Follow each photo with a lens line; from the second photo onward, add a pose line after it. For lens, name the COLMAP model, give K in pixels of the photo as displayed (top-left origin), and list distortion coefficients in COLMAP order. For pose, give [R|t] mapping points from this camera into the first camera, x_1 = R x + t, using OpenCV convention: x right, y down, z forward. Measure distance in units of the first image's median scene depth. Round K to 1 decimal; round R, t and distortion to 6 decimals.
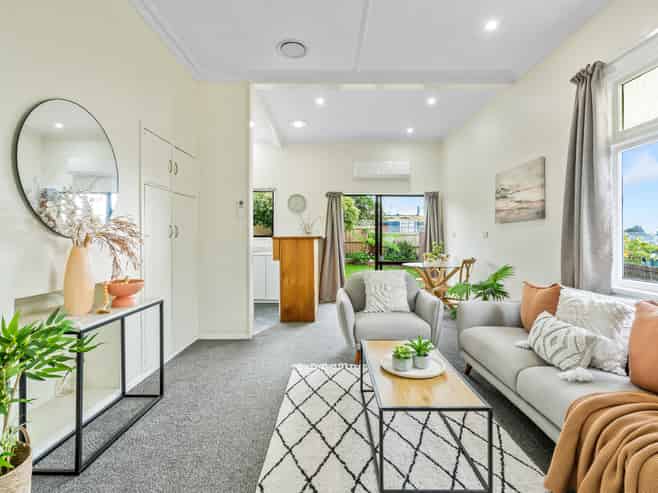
lens RADIAL K [[338.0, 0, 328.1], [0, 338.0, 242.5], [0, 0, 1]] dist [0.000679, 0.001274]
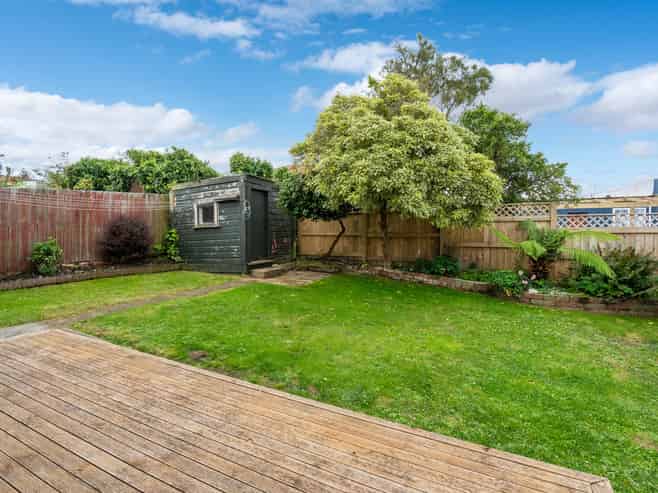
lens RADIAL K [[338.0, 0, 331.2], [0, 338.0, 247.2], [0, 0, 1]] dist [0.000679, 0.001274]
pose [[0.887884, 0.020166, -0.459626, 0.098329], [-0.008043, 0.999567, 0.028318, -0.016449], [0.459998, -0.021446, 0.887661, 0.491815]]
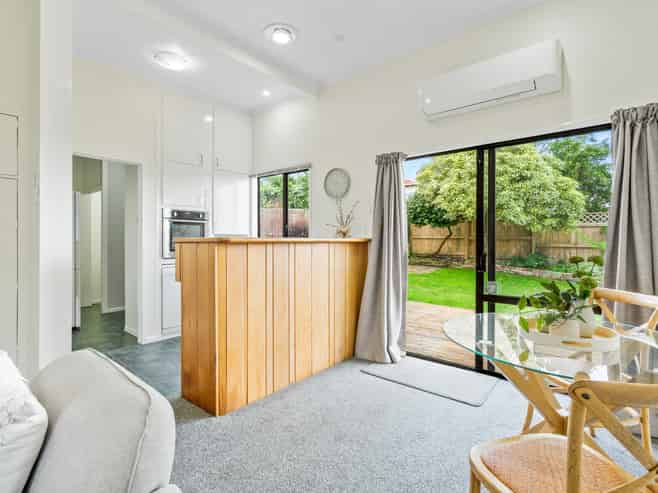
lens RADIAL K [[338.0, 0, 328.6], [0, 338.0, 244.0], [0, 0, 1]] dist [0.000679, 0.001274]
pose [[0.771609, 0.009896, -0.636020, 0.124695], [-0.011802, 0.999930, 0.001240, -0.004203], [0.635988, 0.006550, 0.771672, 0.233032]]
